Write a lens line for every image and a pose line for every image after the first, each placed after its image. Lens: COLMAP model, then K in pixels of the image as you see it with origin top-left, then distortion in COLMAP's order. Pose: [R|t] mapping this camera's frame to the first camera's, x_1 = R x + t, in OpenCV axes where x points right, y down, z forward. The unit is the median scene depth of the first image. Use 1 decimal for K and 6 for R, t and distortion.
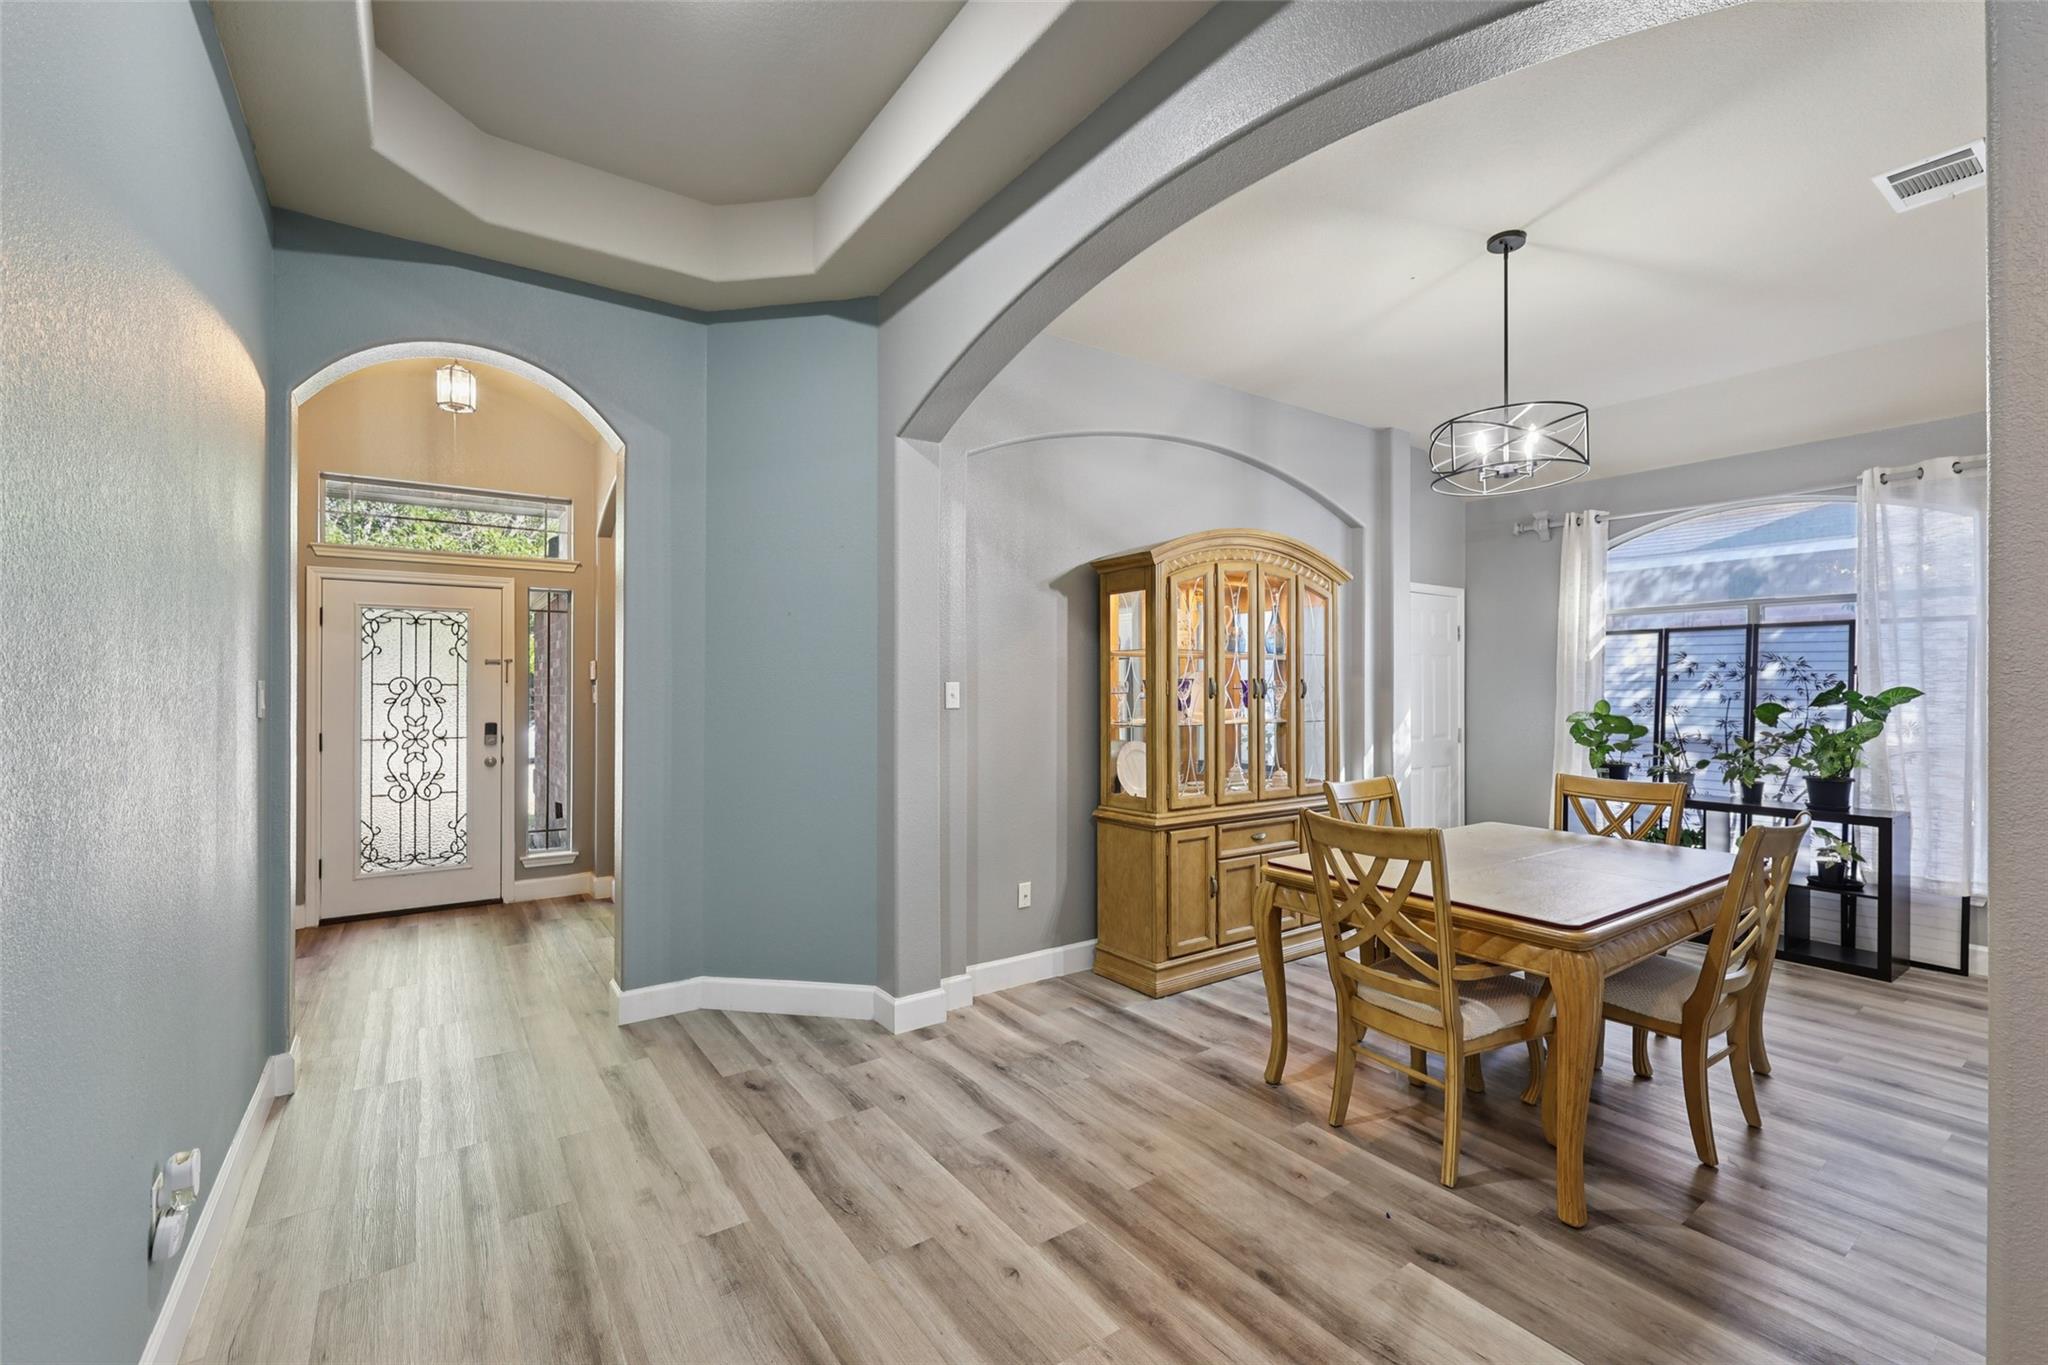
lens RADIAL K [[867.7, 0, 1025.2], [0, 867.7, 682.2], [0, 0, 1]] dist [-0.004225, 0.001555]
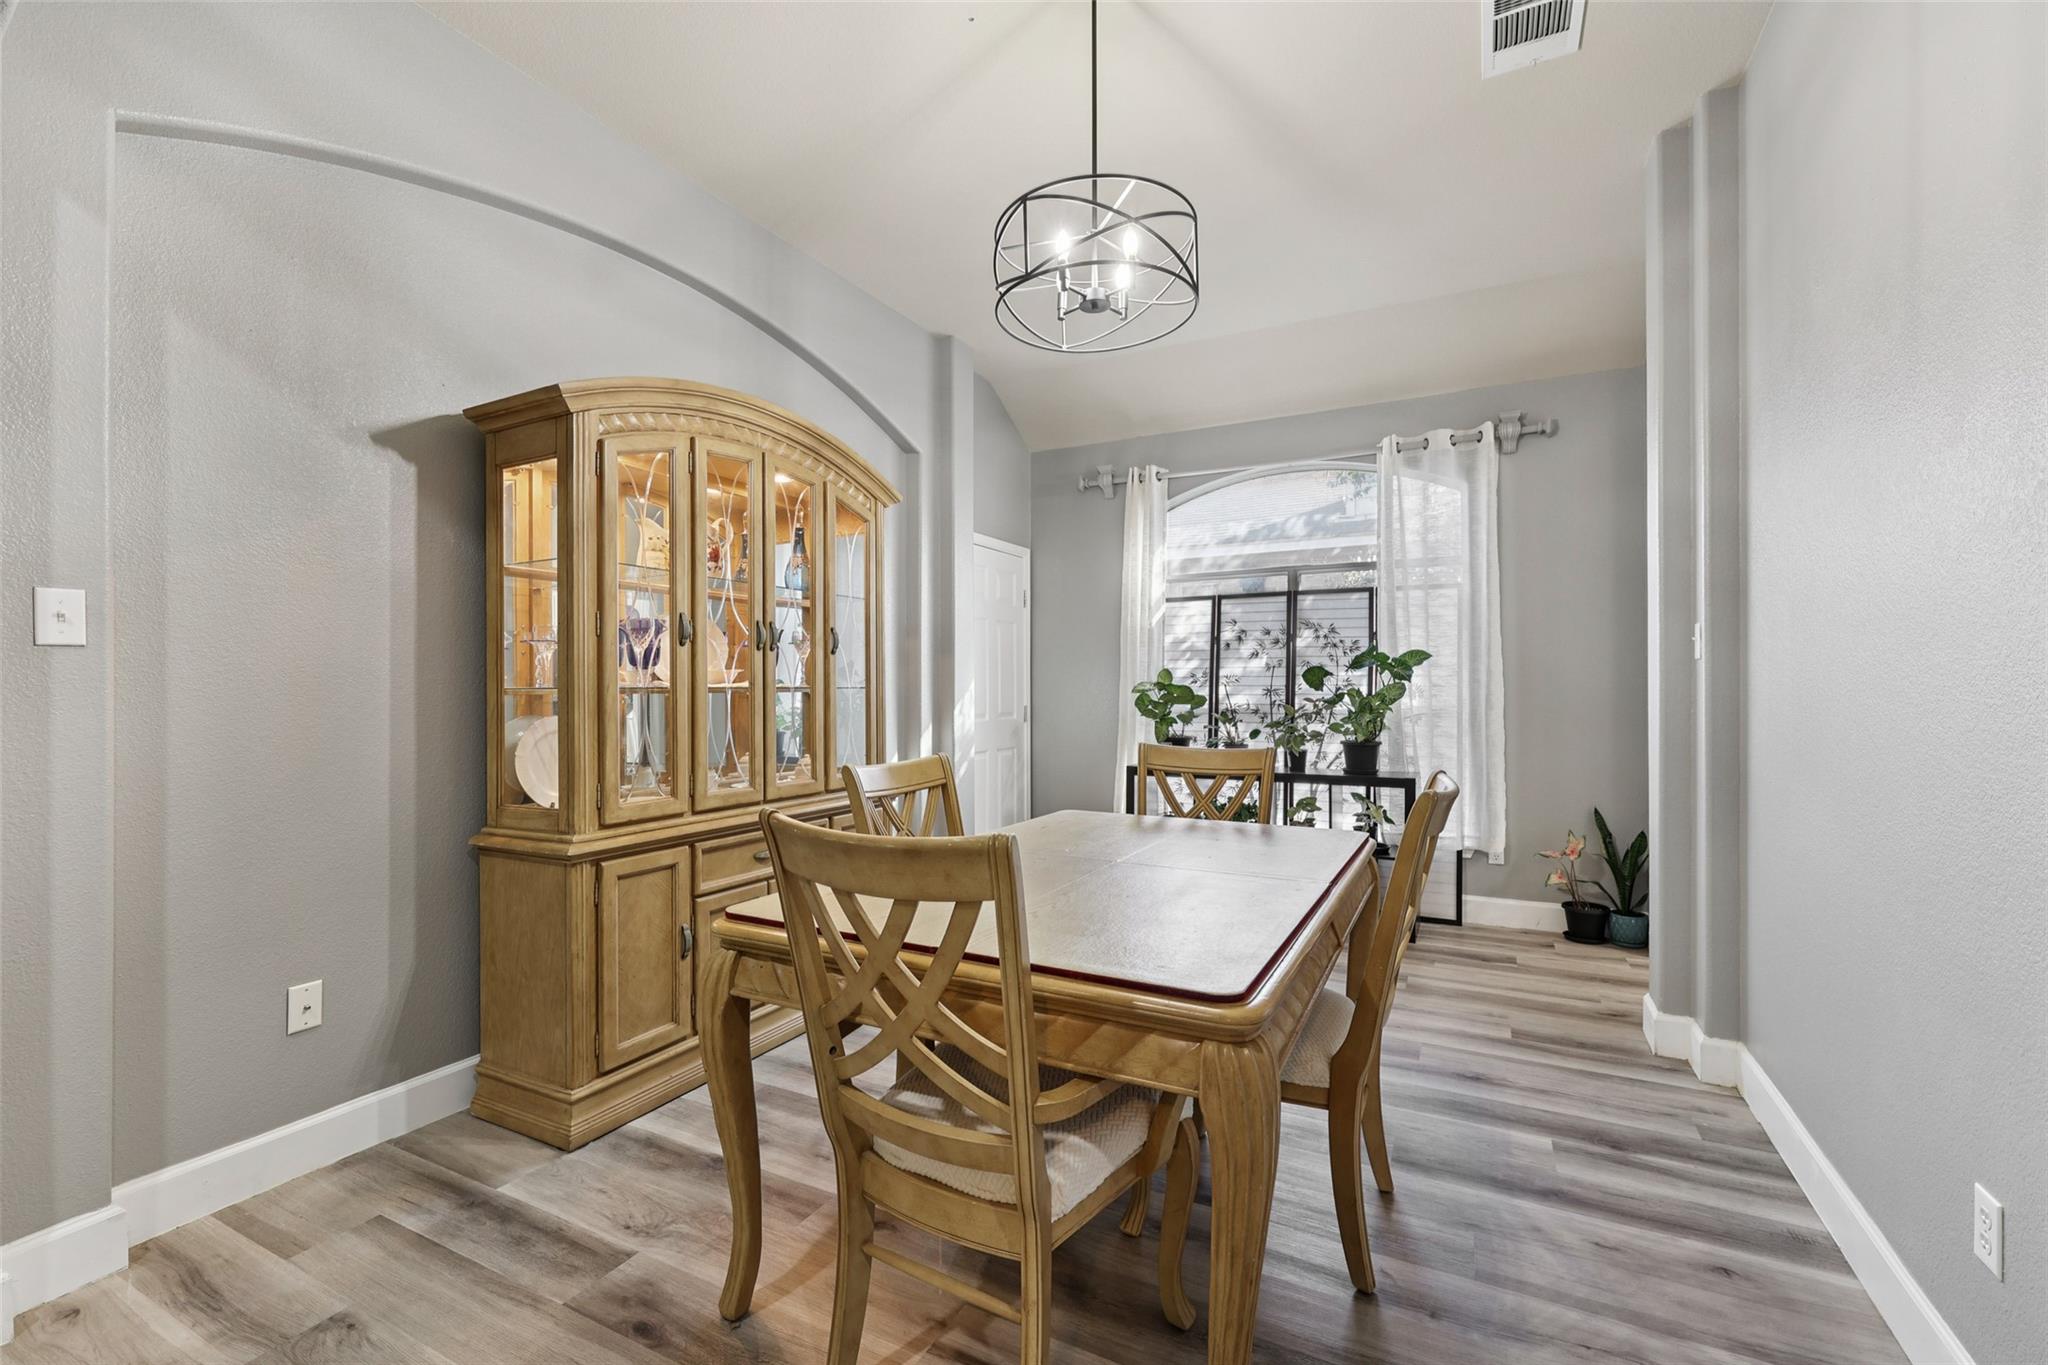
lens RADIAL K [[867.7, 0, 1039.8], [0, 867.7, 684.2], [0, 0, 1]] dist [-0.004225, 0.001555]
pose [[0.883330, -0.000990, 0.468751, 0.145847], [0.001130, 0.999999, -0.000017, 0.046669], [-0.468750, 0.000545, 0.883331, 0.310965]]
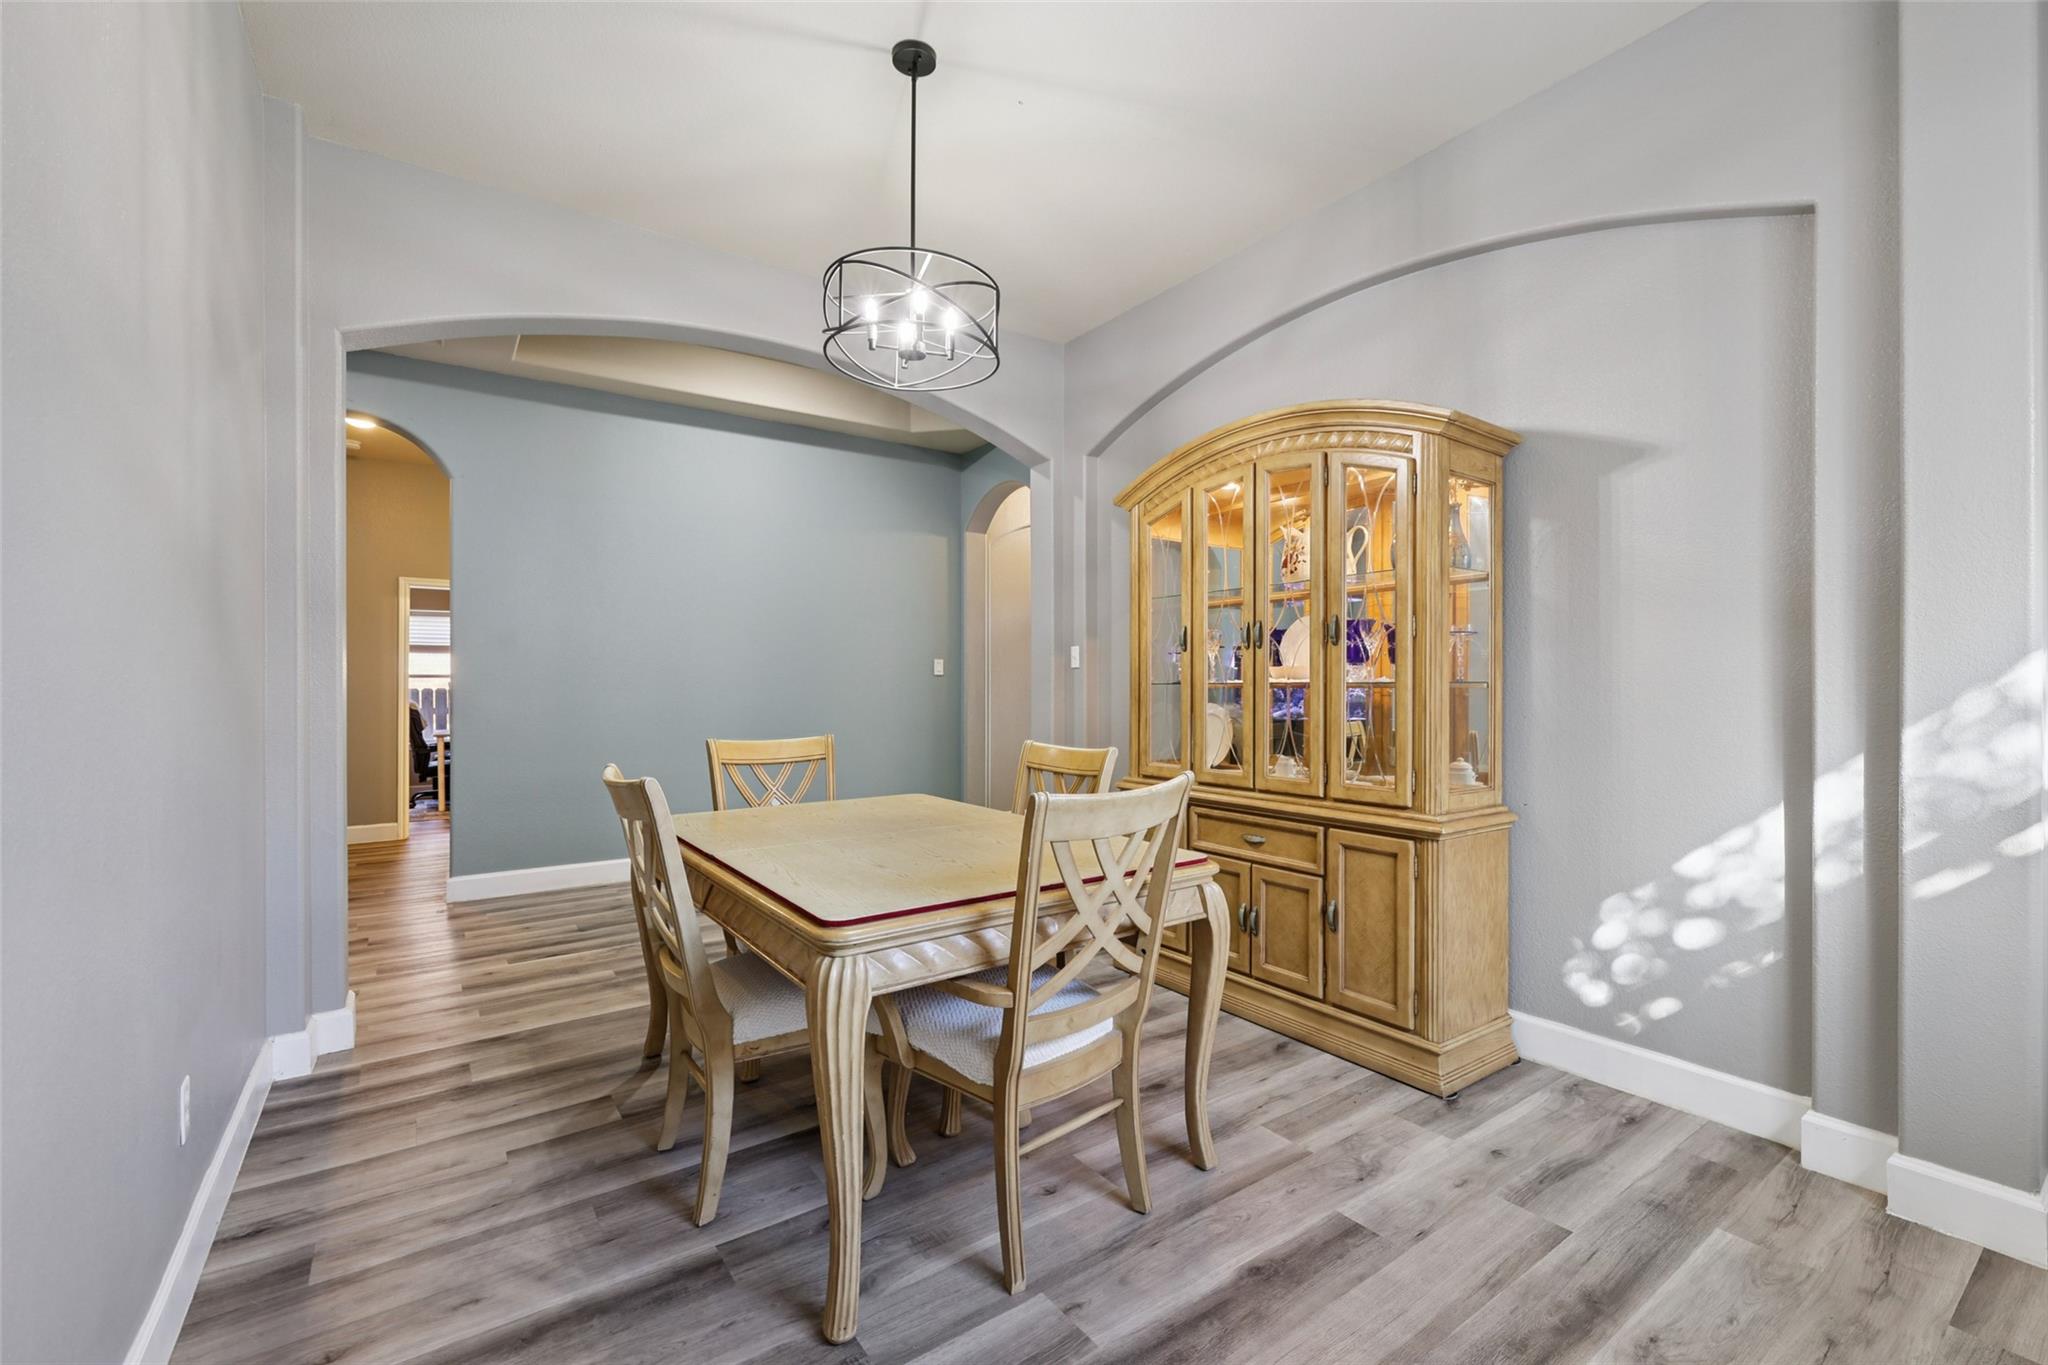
lens RADIAL K [[867.7, 0, 1034.4], [0, 867.7, 690.3], [0, 0, 1]] dist [-0.004225, 0.001555]
pose [[0.004245, 0.006374, -0.999971, 1.026964], [0.014745, 0.999871, 0.006436, 0.047629], [0.999882, -0.014772, 0.004150, 0.842703]]
